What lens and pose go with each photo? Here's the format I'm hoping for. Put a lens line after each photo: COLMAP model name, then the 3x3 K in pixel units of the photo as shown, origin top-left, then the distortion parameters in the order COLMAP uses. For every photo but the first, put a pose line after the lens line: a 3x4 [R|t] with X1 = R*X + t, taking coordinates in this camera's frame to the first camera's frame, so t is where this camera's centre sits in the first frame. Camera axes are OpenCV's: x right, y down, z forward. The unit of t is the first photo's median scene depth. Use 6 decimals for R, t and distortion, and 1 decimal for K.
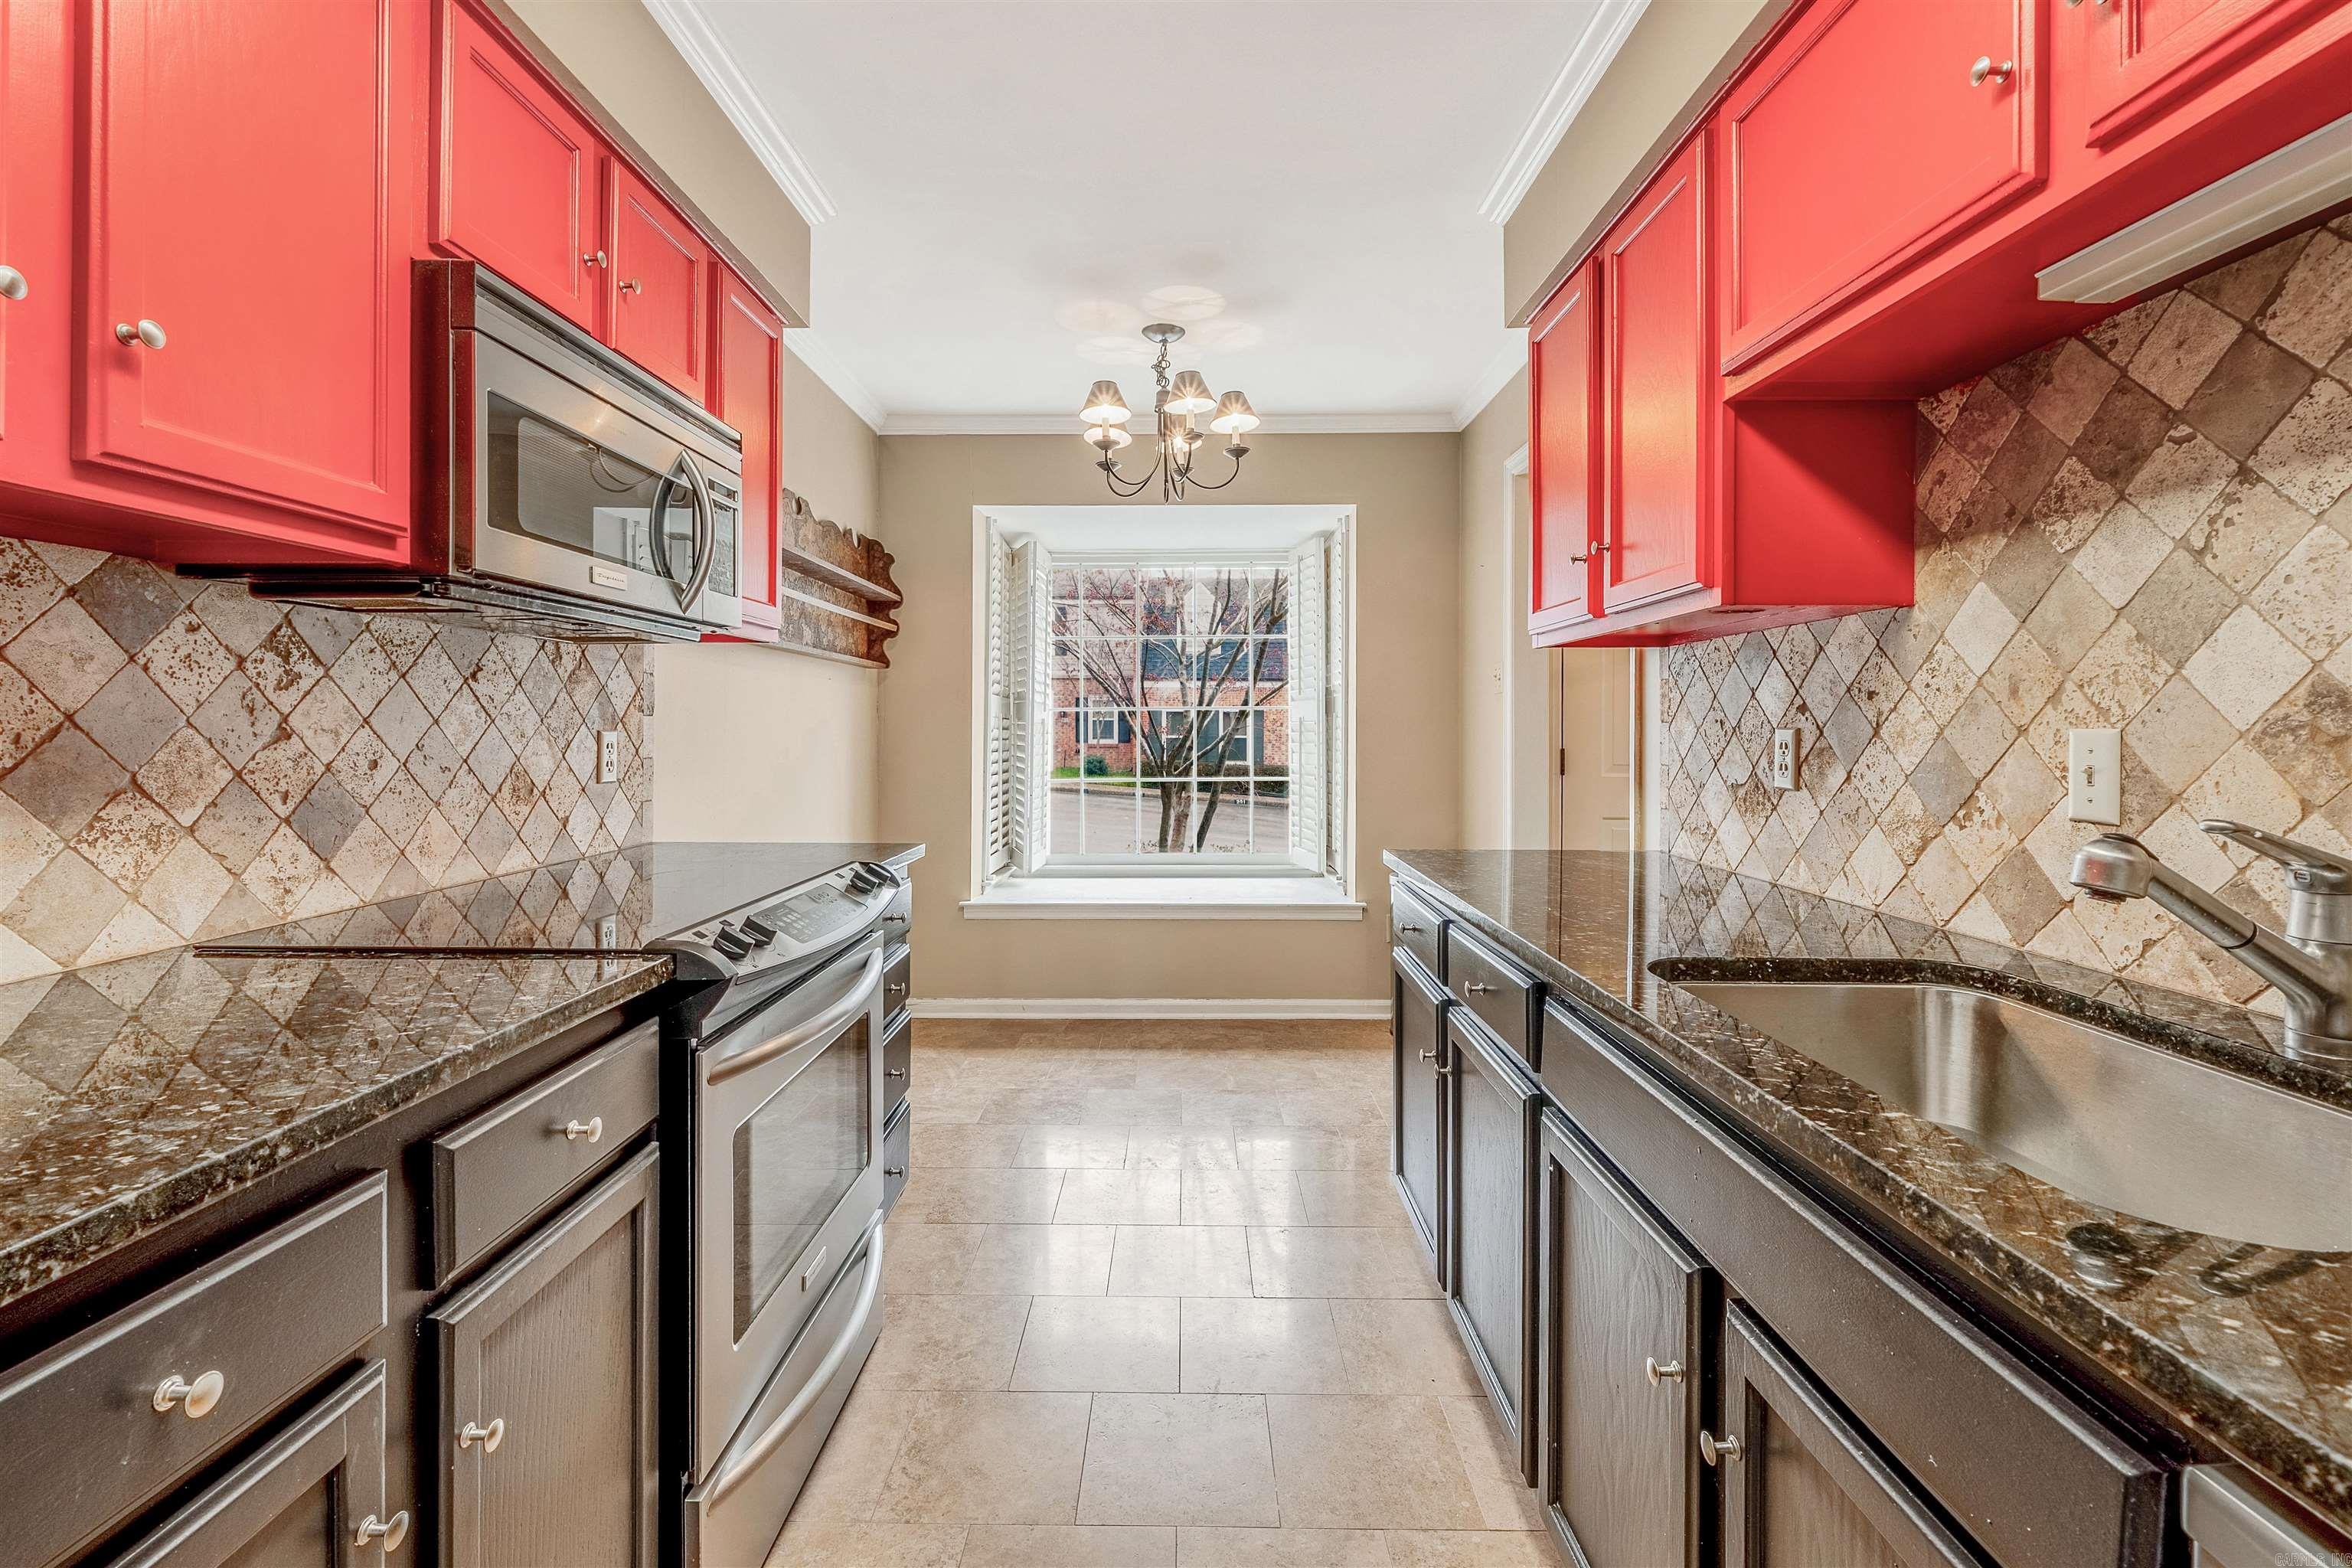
lens RADIAL K [[1021.0, 0, 1177.6], [0, 1021.0, 727.2], [0, 0, 1]] dist [-0.002338, -0.000444]
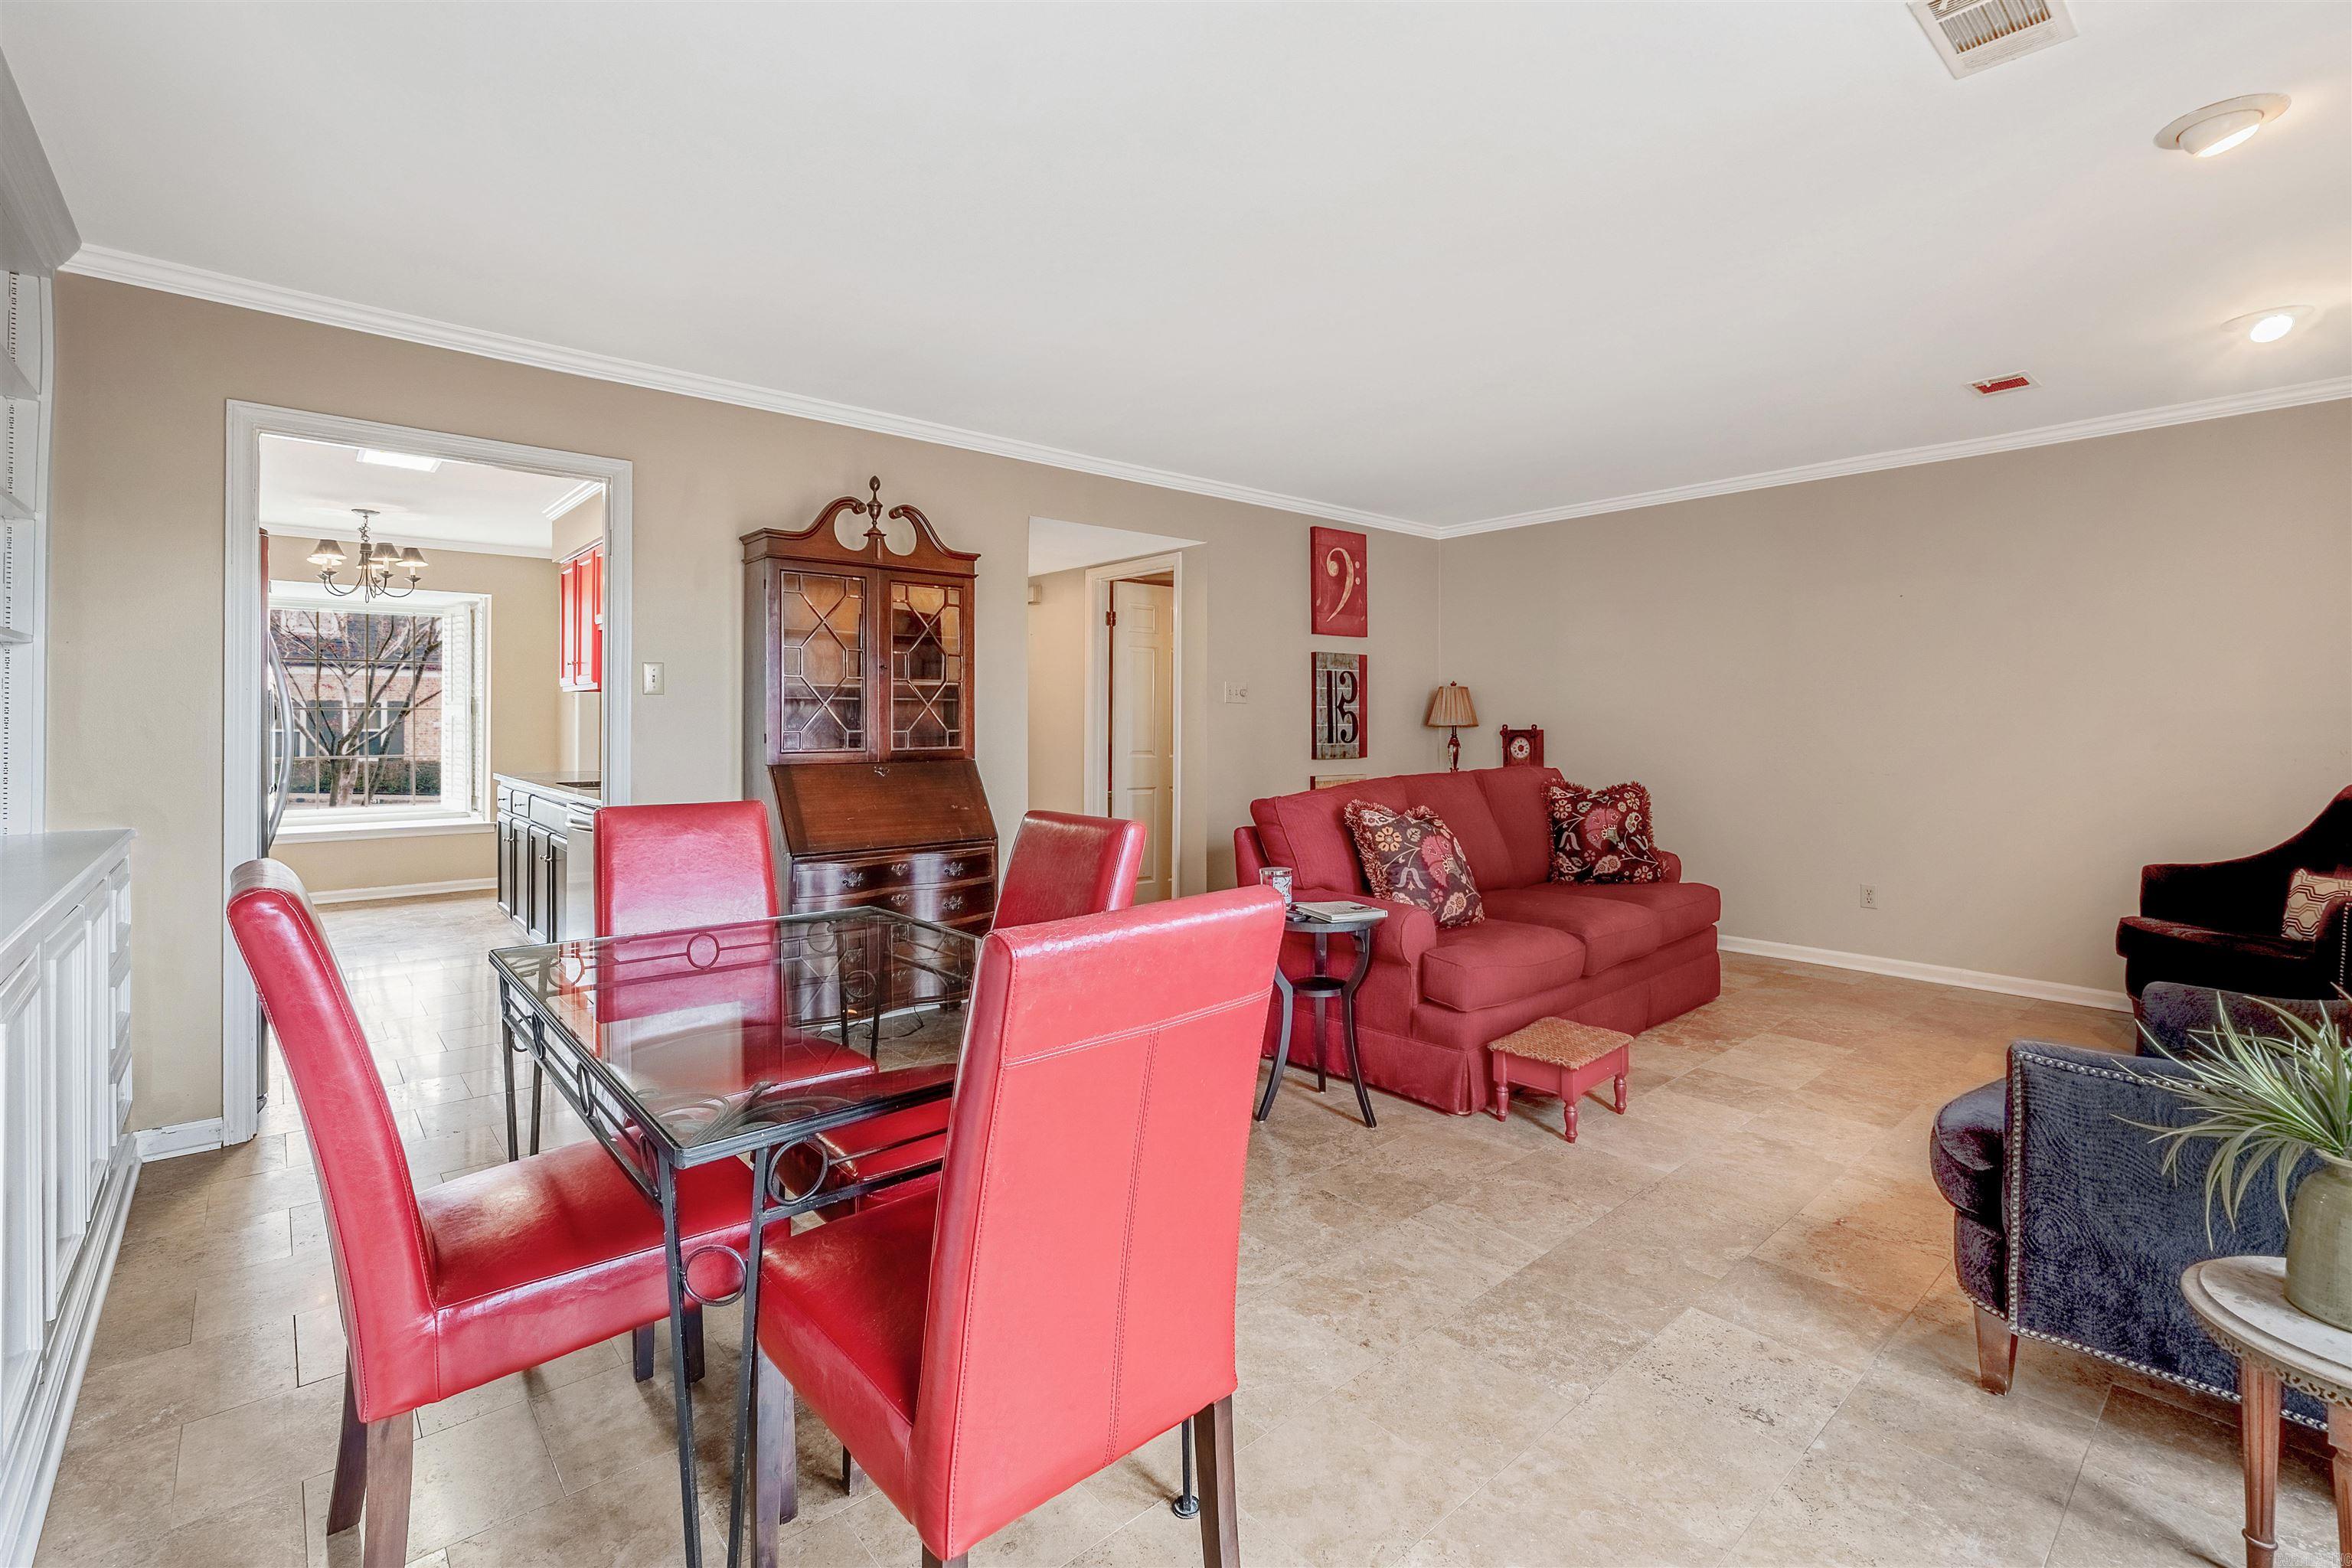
lens RADIAL K [[1049.9, 0, 1174.2], [0, 1049.9, 721.5], [0, 0, 1]] dist [-0.012696, 0.013665]
pose [[0.749745, 0.003011, 0.661720, -0.149407], [-0.003534, 0.999994, -0.000547, -0.004080], [-0.661718, -0.001928, 0.749750, -1.249508]]
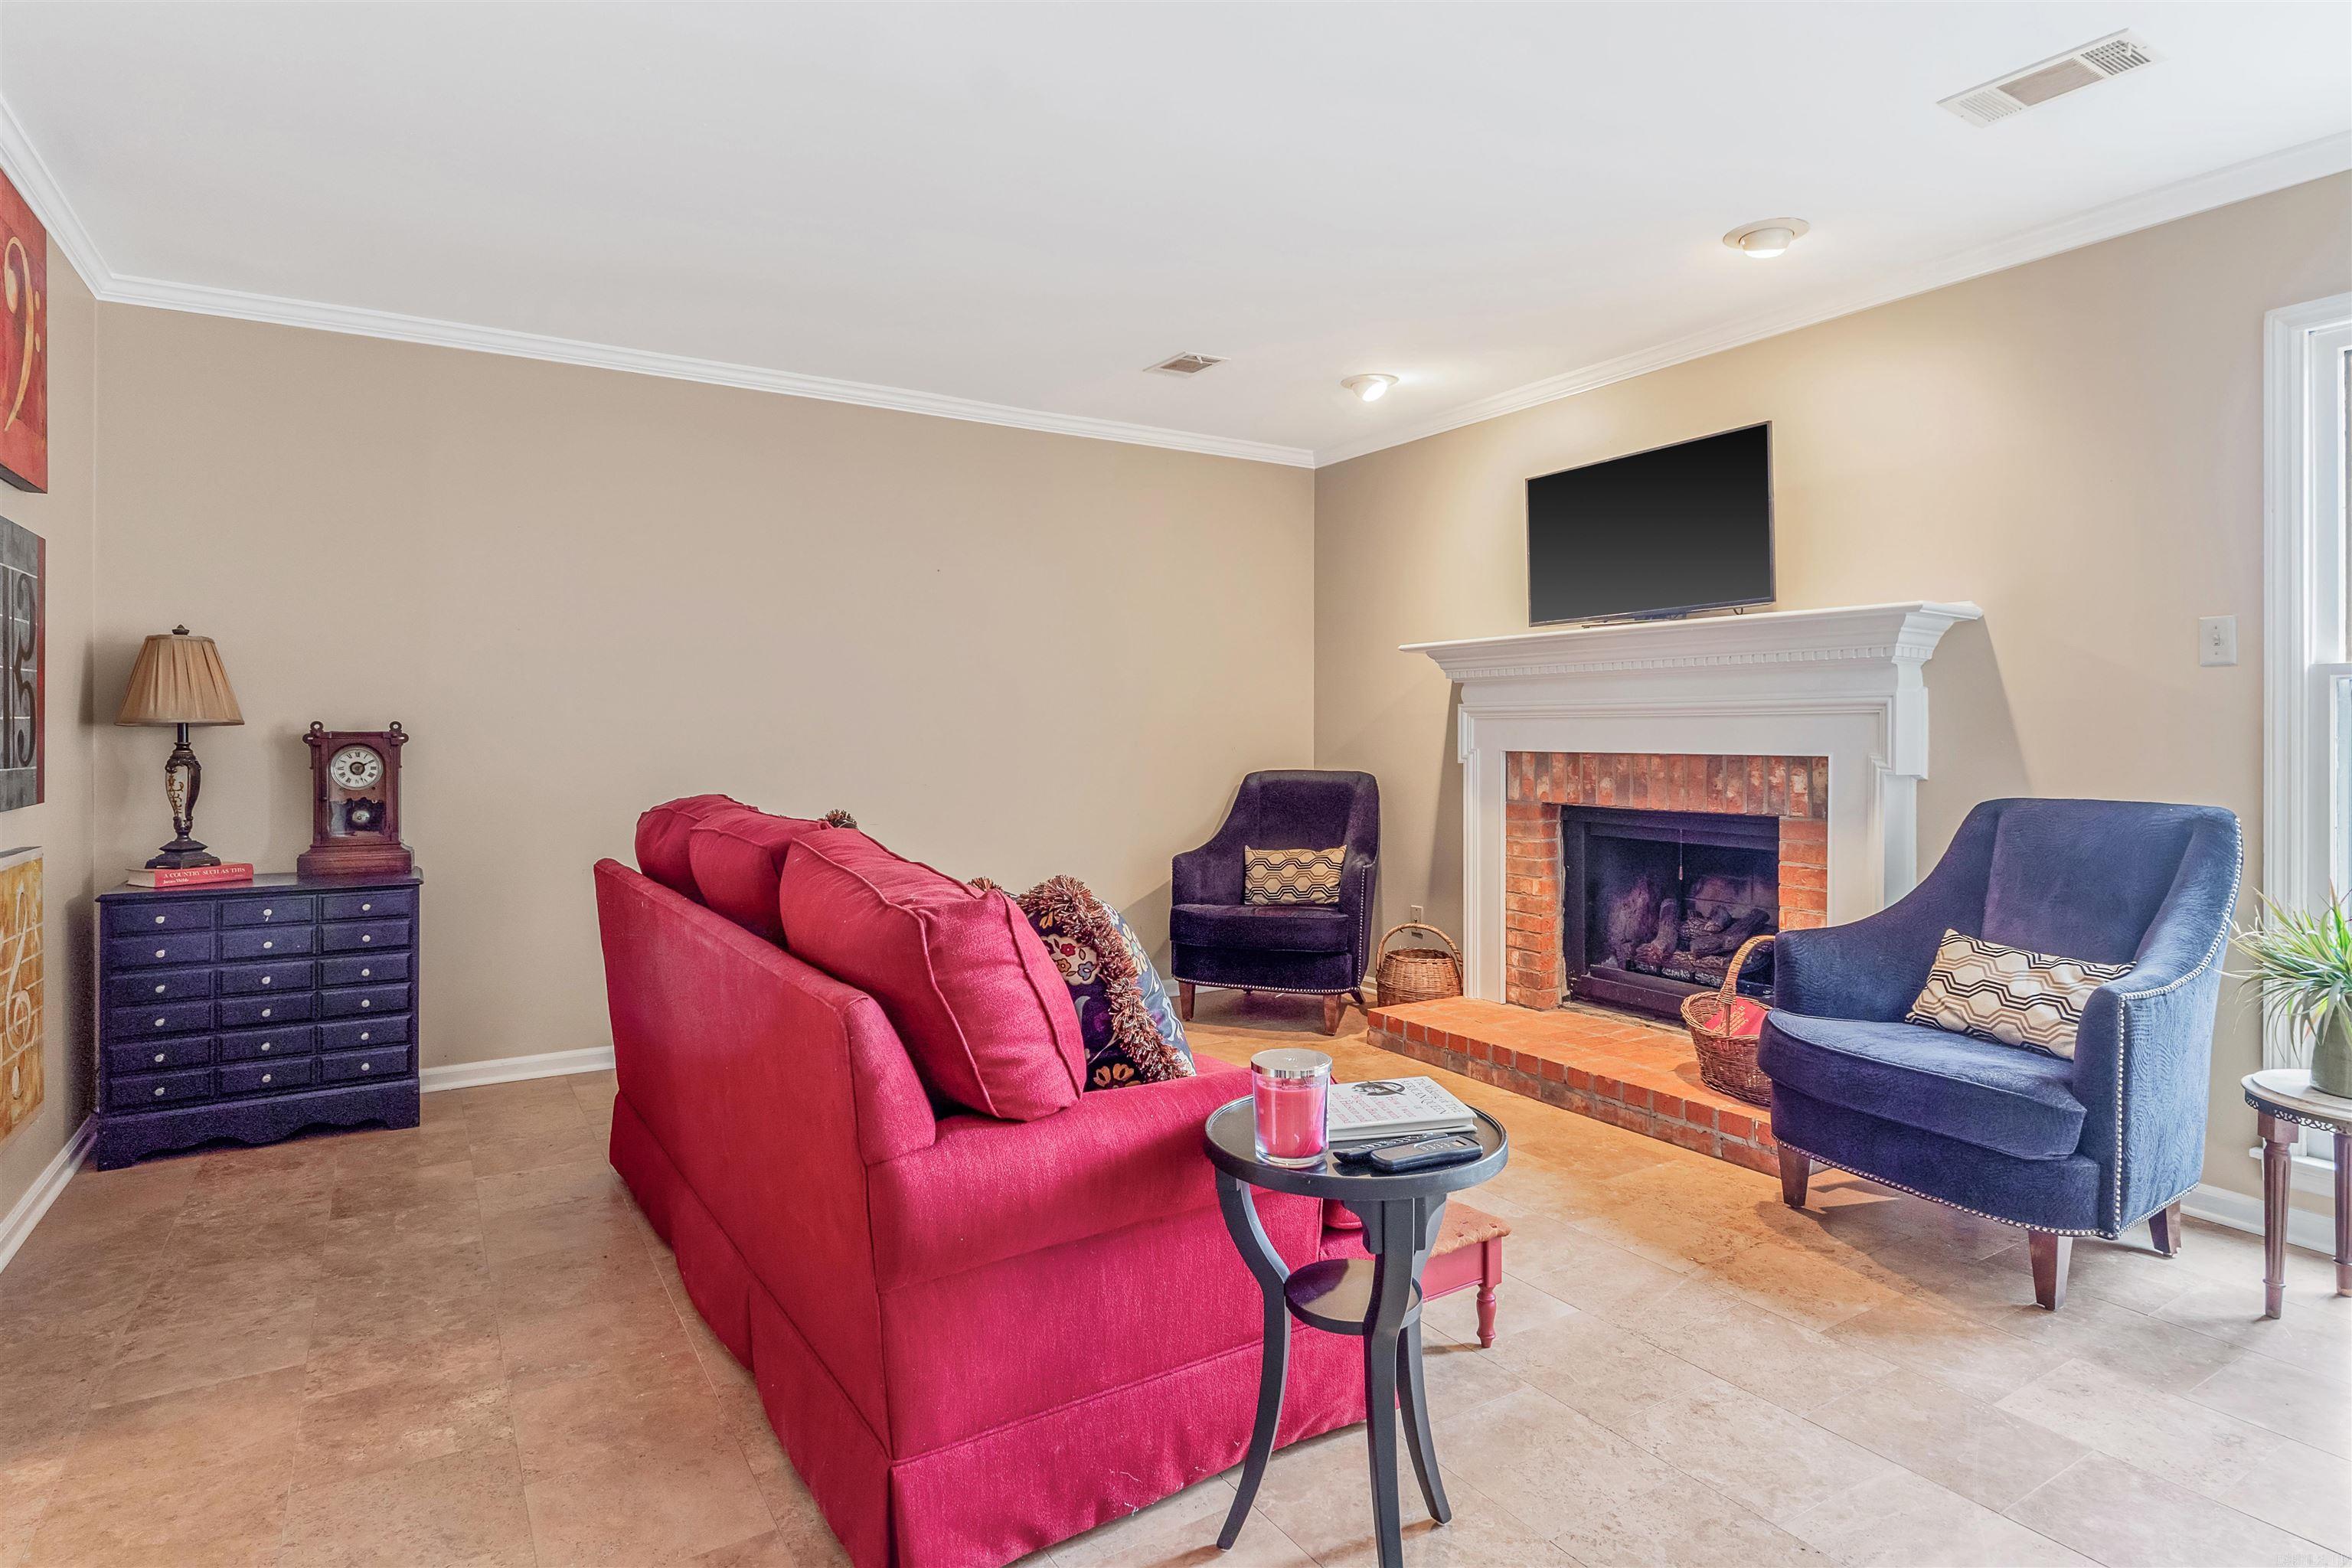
lens RADIAL K [[1253.5, 0, 1177.6], [0, 1253.5, 738.6], [0, 0, 1]] dist [-0.001774, -0.000079]
pose [[-0.530109, -0.001389, 0.847928, 0.160944], [-0.001502, 0.999999, 0.000699, 0.009890], [-0.847928, -0.000903, -0.530111, -0.371867]]
